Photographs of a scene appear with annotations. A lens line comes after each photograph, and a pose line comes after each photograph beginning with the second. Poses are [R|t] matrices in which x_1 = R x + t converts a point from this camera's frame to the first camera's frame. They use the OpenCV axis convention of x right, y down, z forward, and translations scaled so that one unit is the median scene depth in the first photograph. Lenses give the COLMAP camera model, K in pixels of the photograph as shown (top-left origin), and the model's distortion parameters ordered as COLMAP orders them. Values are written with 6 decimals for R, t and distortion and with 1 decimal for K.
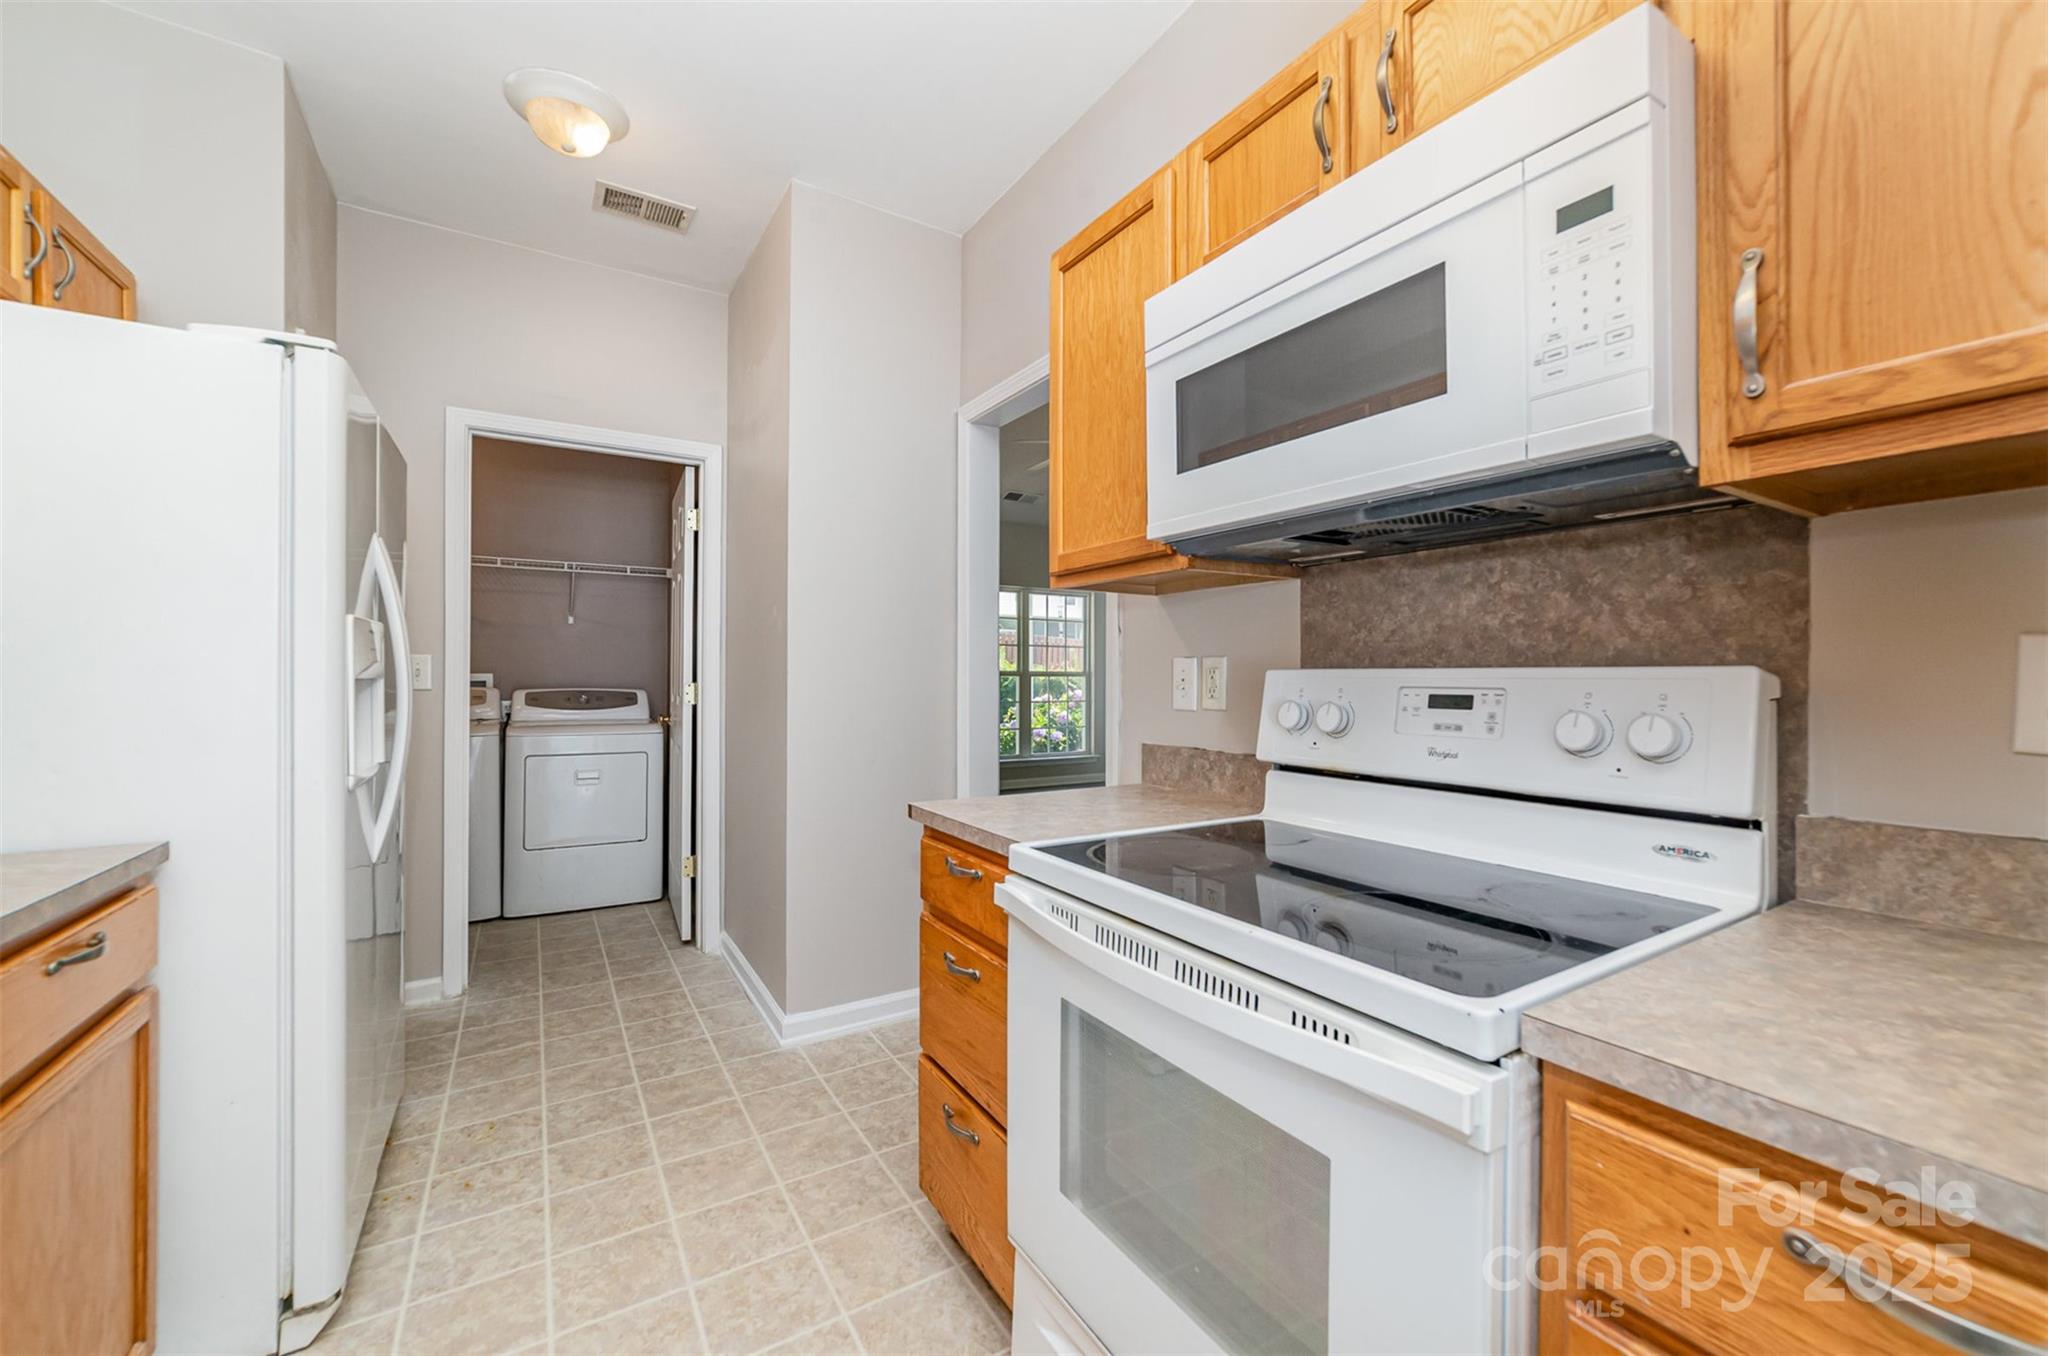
lens RADIAL K [[803.4, 0, 1018.7], [0, 803.4, 678.9], [0, 0, 1]] dist [-0.016947, -0.000004]
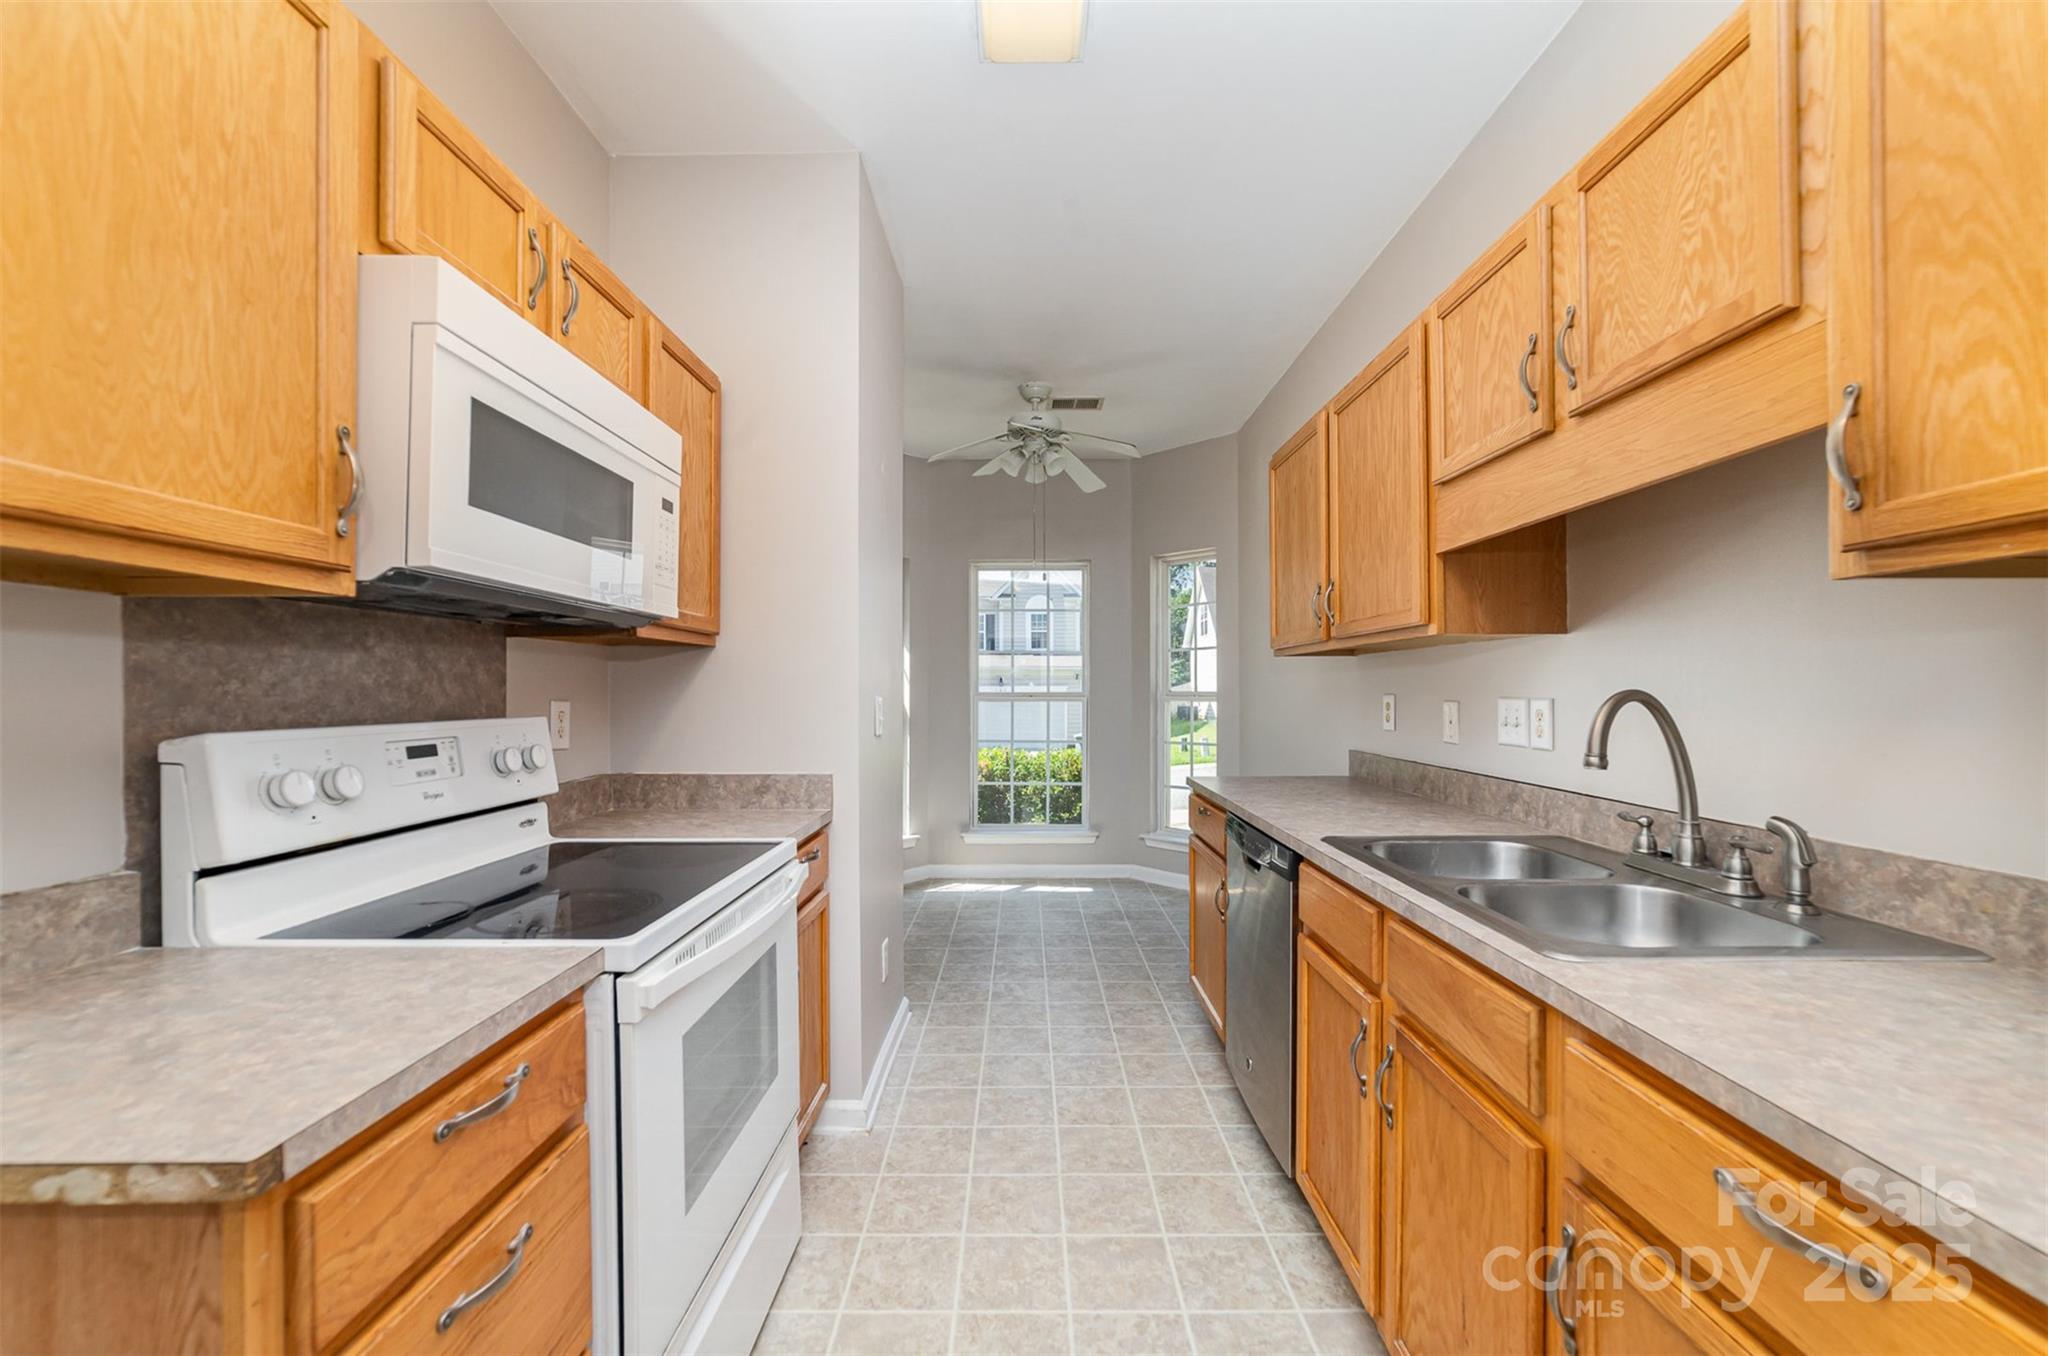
lens RADIAL K [[803.4, 0, 1028.0], [0, 803.4, 671.7], [0, 0, 1]] dist [-0.016947, -0.000004]
pose [[-0.858731, 0.009289, 0.512343, -0.762884], [0.001839, 0.999885, -0.015045, -0.064061], [-0.512424, -0.011977, -0.858649, 1.448789]]
